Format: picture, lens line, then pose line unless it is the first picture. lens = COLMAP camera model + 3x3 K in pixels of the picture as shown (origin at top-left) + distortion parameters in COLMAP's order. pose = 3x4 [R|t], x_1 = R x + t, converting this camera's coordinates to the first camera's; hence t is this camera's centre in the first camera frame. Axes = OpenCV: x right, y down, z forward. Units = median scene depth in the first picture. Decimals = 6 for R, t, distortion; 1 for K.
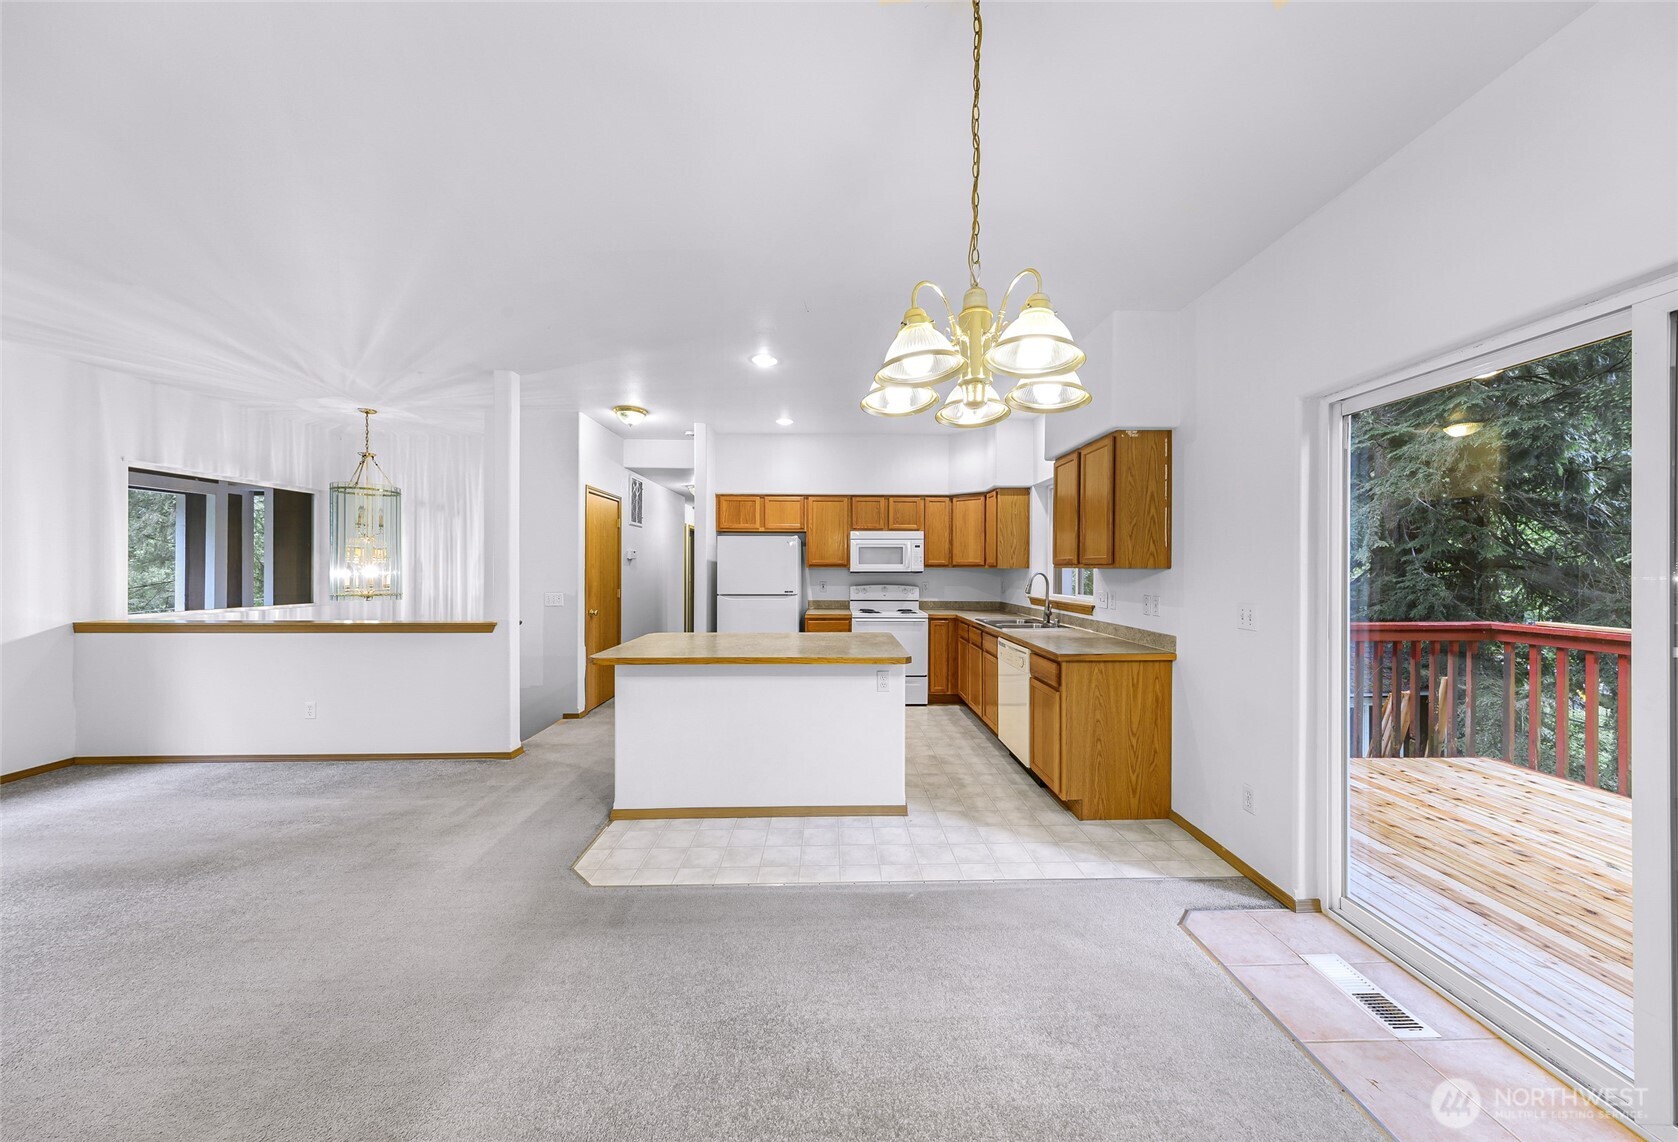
lens RADIAL K [[546.9, 0, 851.5], [0, 546.9, 570.0], [0, 0, 1]] dist [0.008401, -0.000126]
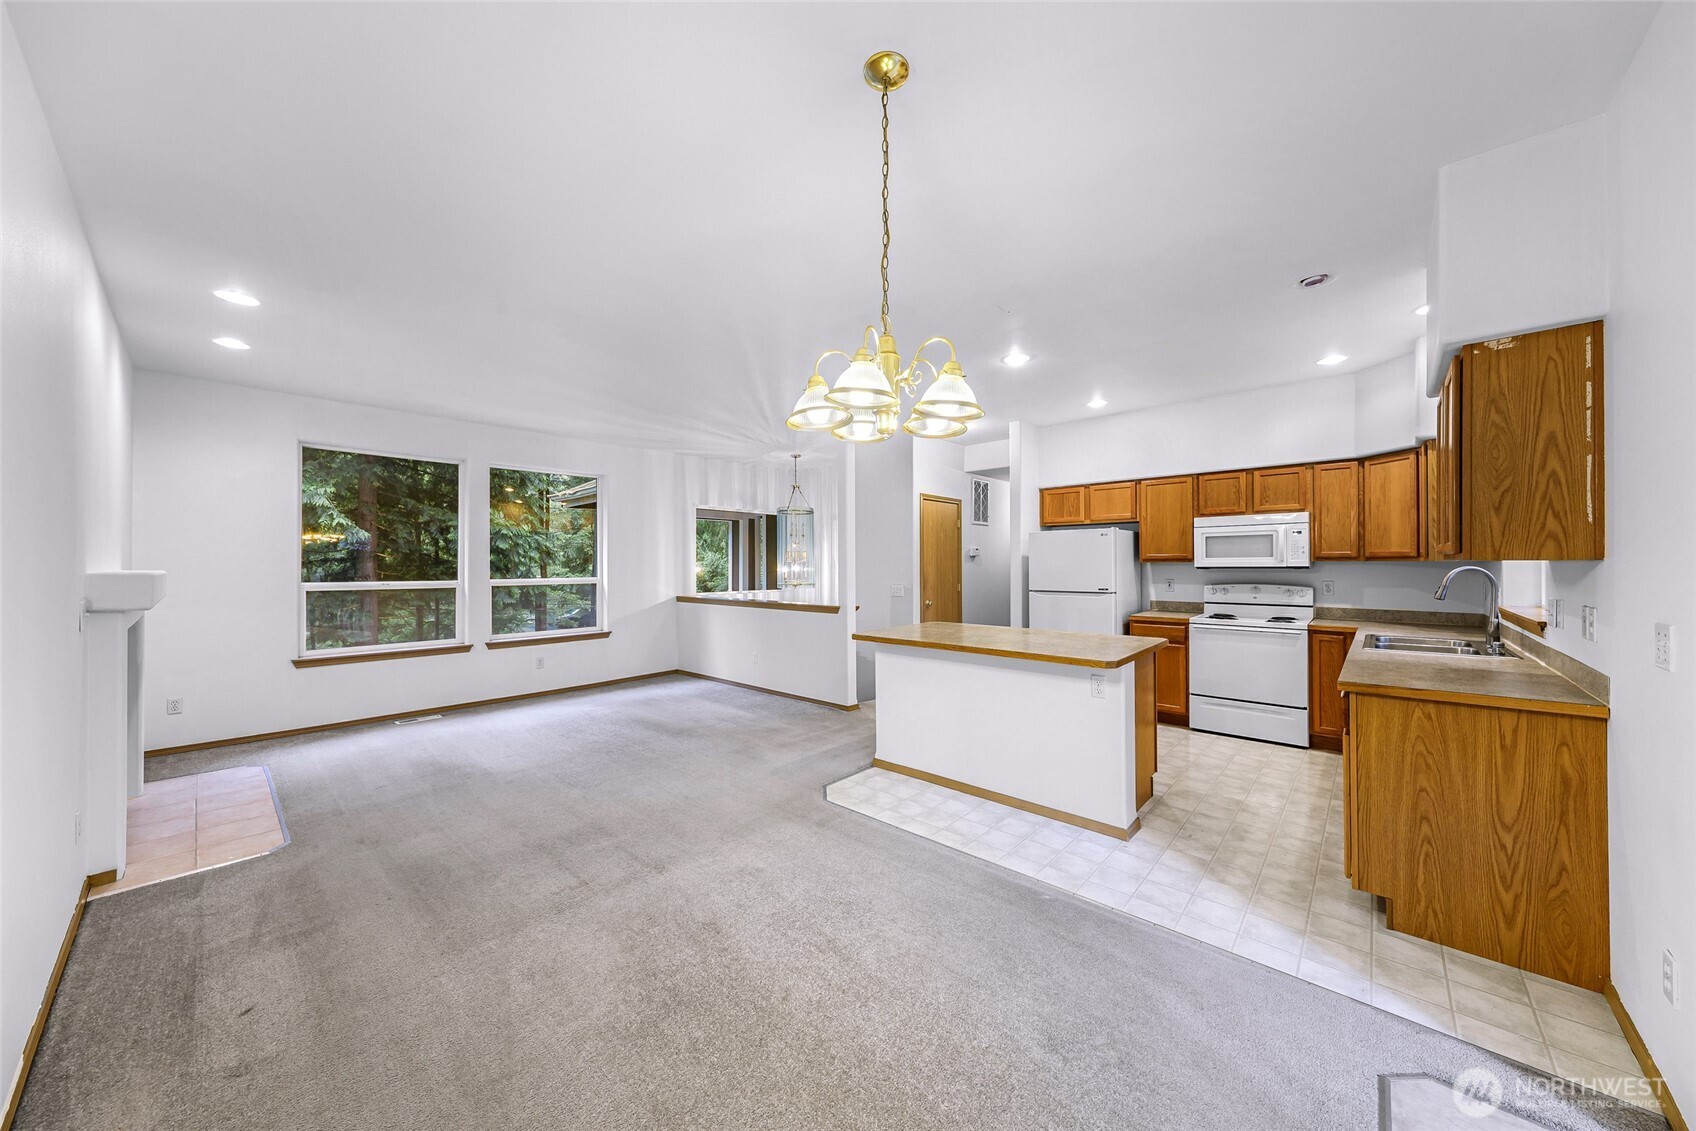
lens RADIAL K [[585.8, 0, 846.4], [0, 585.8, 564.0], [0, 0, 1]] dist [0.009438, -0.000450]
pose [[0.717939, -0.006985, -0.696071, 0.330395], [0.004975, 0.999976, -0.004903, 0.000408], [0.696088, 0.000057, 0.717956, -0.002533]]
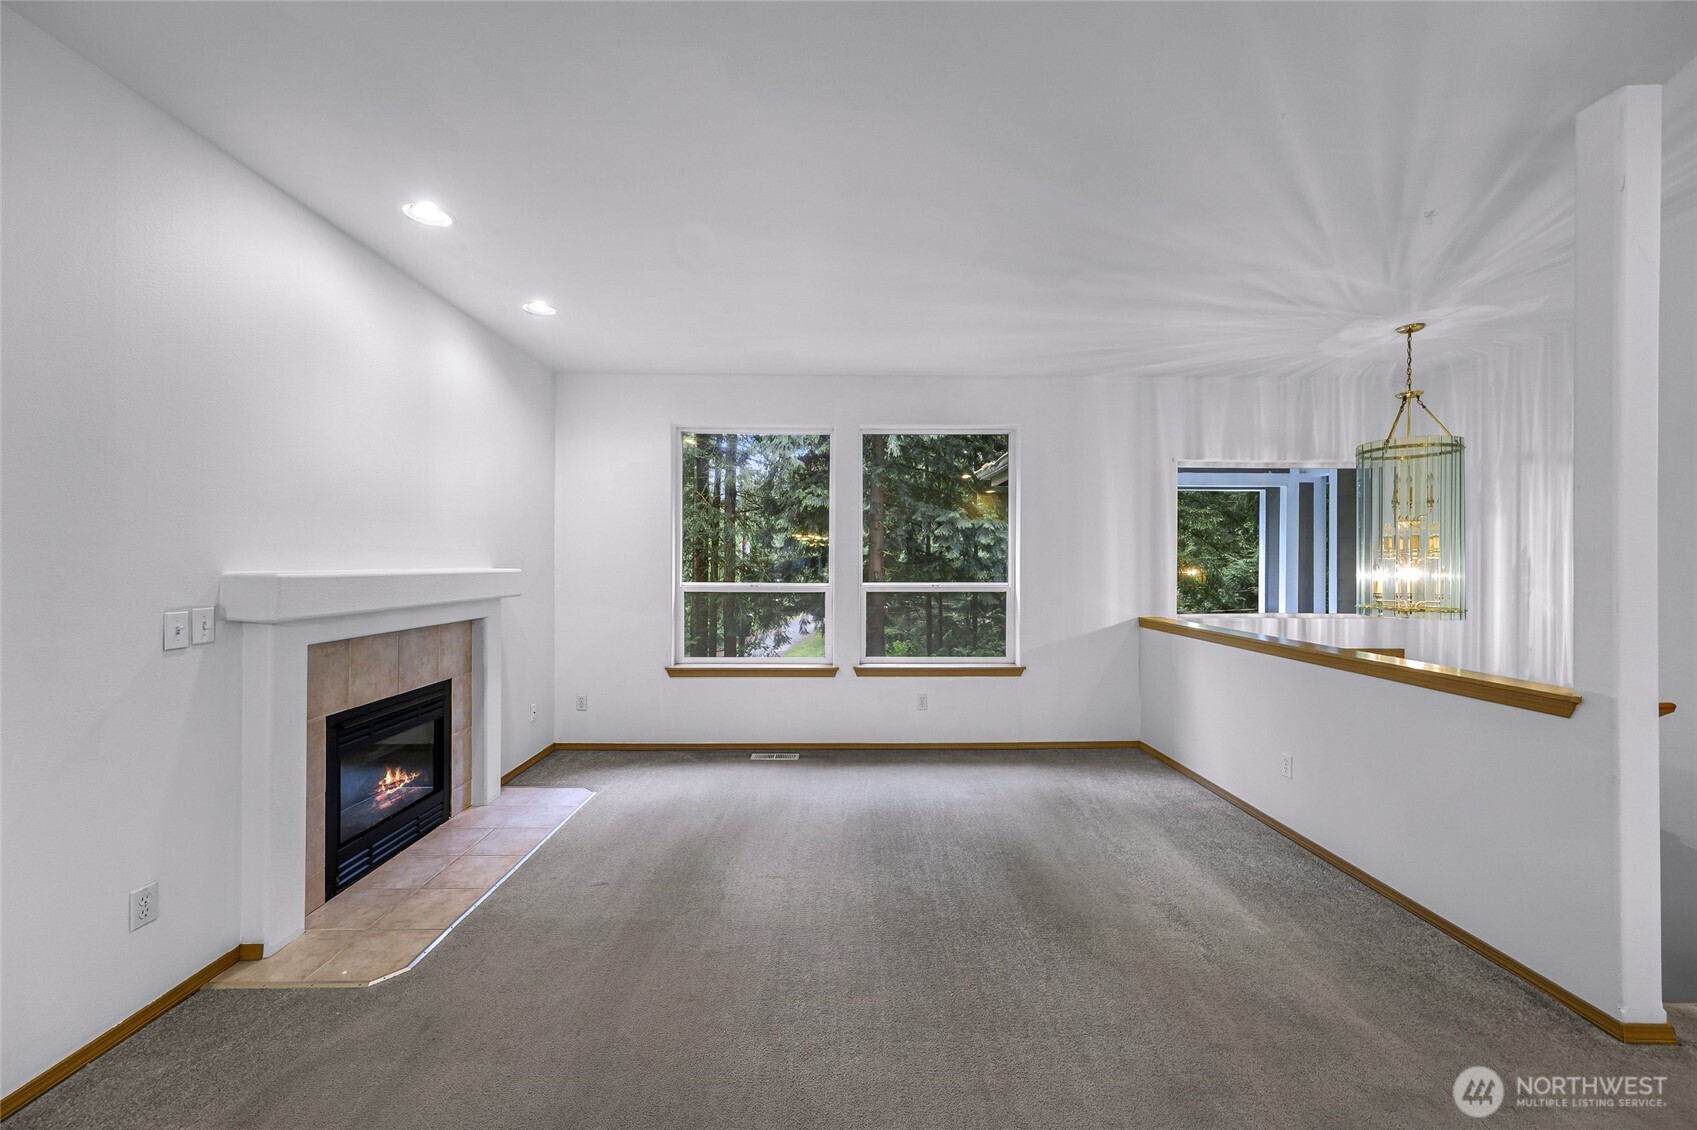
lens RADIAL K [[637.3, 0, 842.6], [0, 637.3, 563.3], [0, 0, 1]] dist [0.007590, -0.000050]
pose [[-0.017495, -0.002252, -0.999844, -0.124501], [-0.003540, 0.999991, -0.002190, -0.006269], [0.999841, 0.003502, -0.017503, 0.407144]]
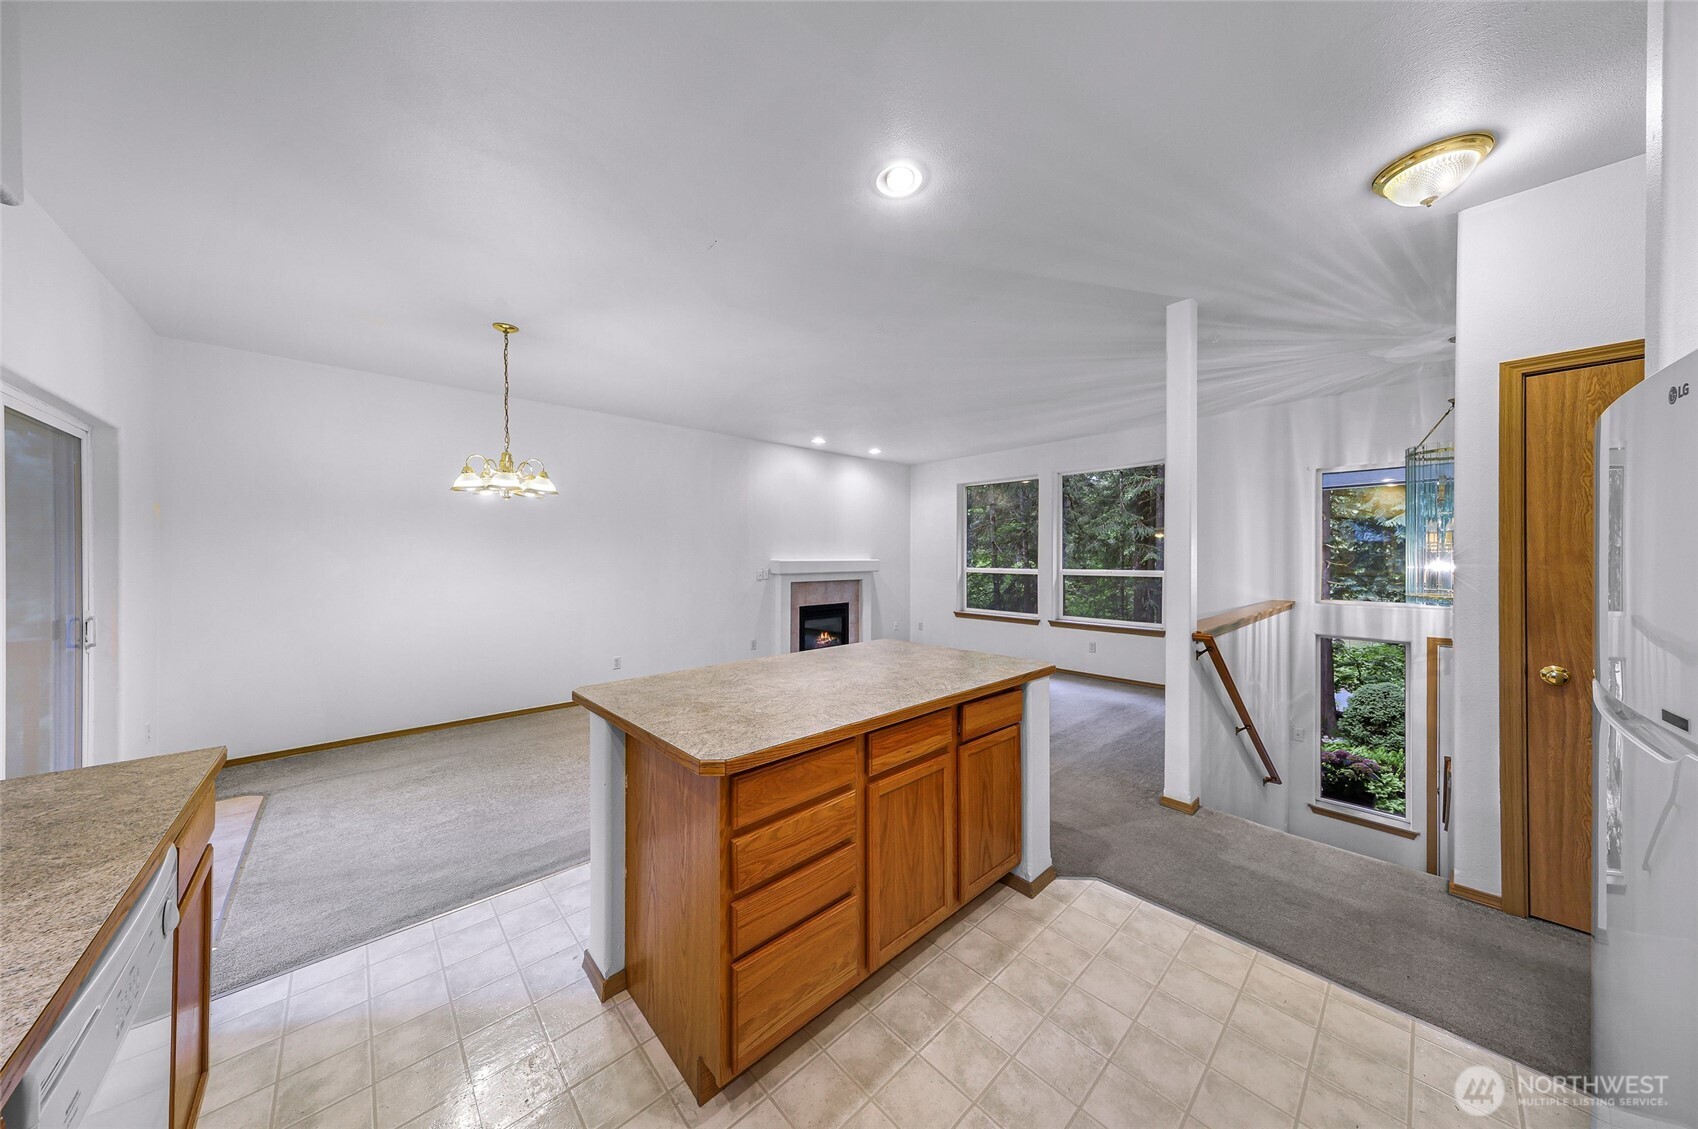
lens RADIAL K [[541.4, 0, 853.4], [0, 541.4, 555.3], [0, 0, 1]] dist [0.006119, -0.000074]
pose [[-0.755732, -0.004051, -0.654869, 0.204555], [-0.002839, 0.999992, -0.002910, -0.006841], [0.654875, -0.000340, -0.755737, 1.233756]]
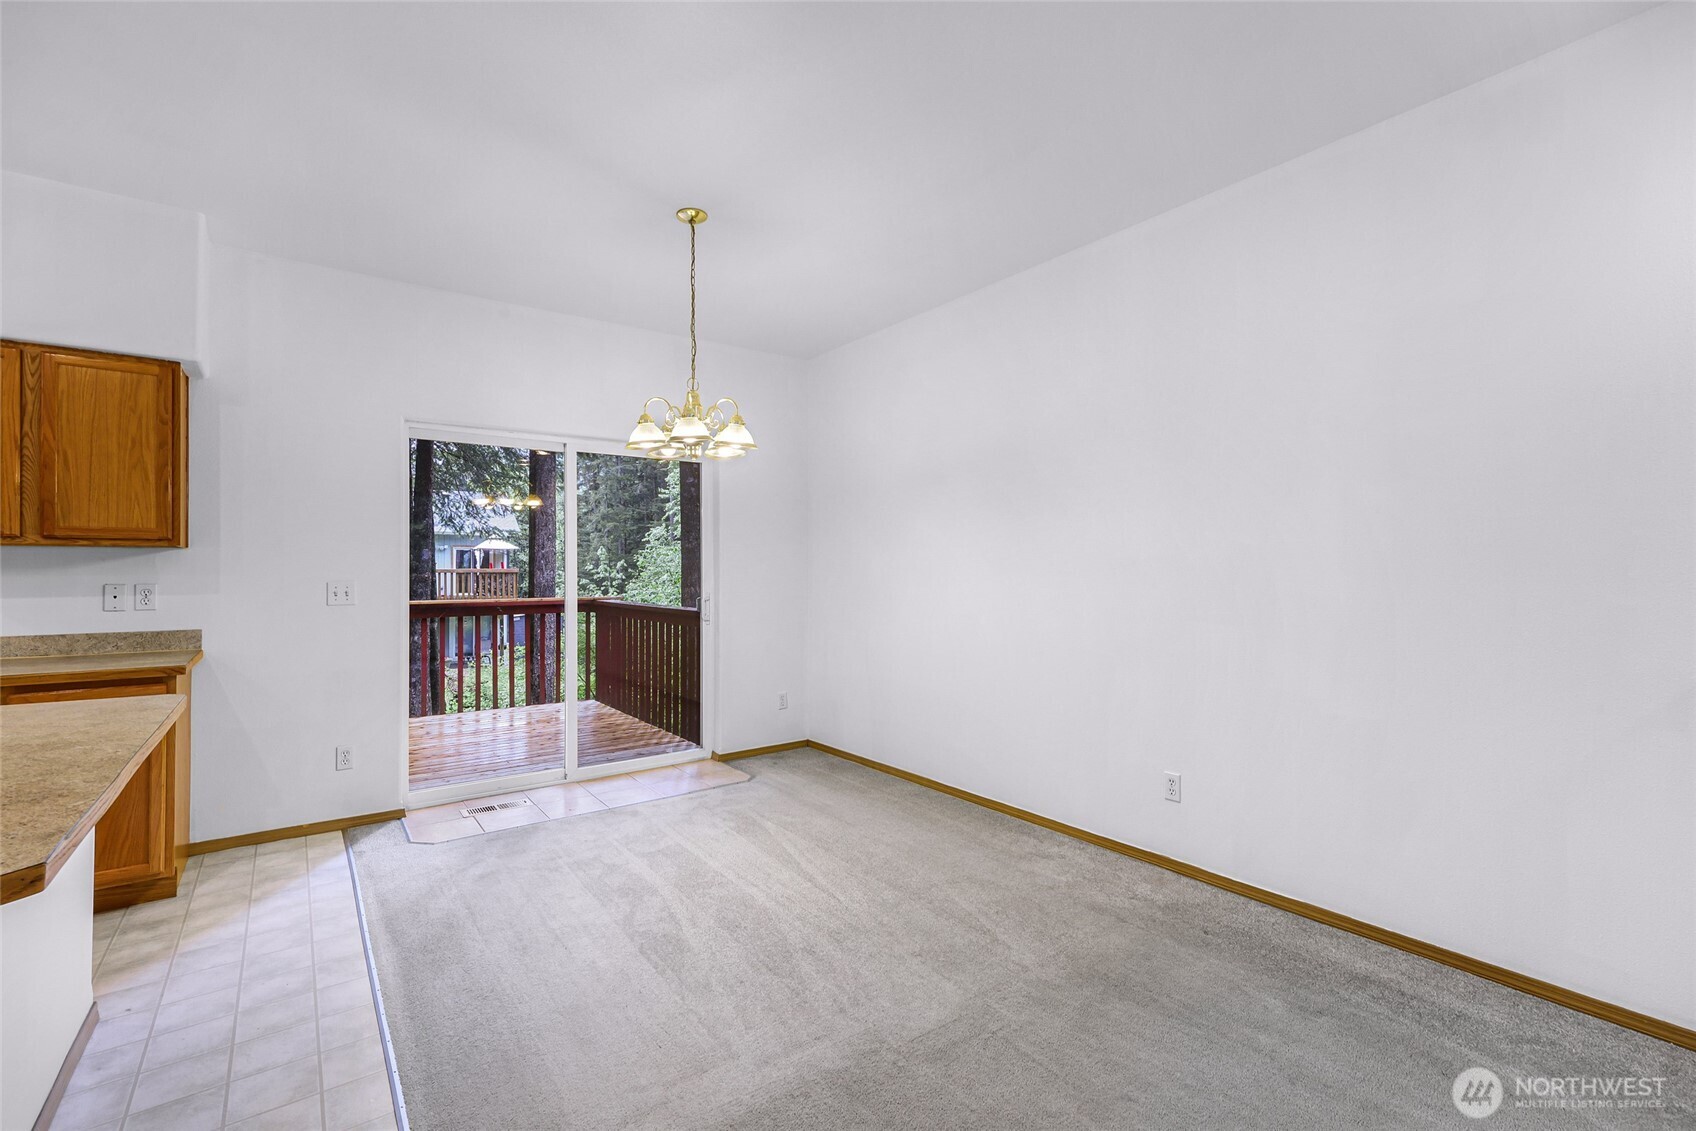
lens RADIAL K [[737.5, 0, 836.8], [0, 737.5, 567.3], [0, 0, 1]] dist [0.007619, -0.001203]
pose [[-0.561894, 0.000584, 0.827209, -0.642371], [0.002613, 0.999996, 0.001069, 0.019984], [-0.827205, 0.002762, -0.561893, 0.610282]]
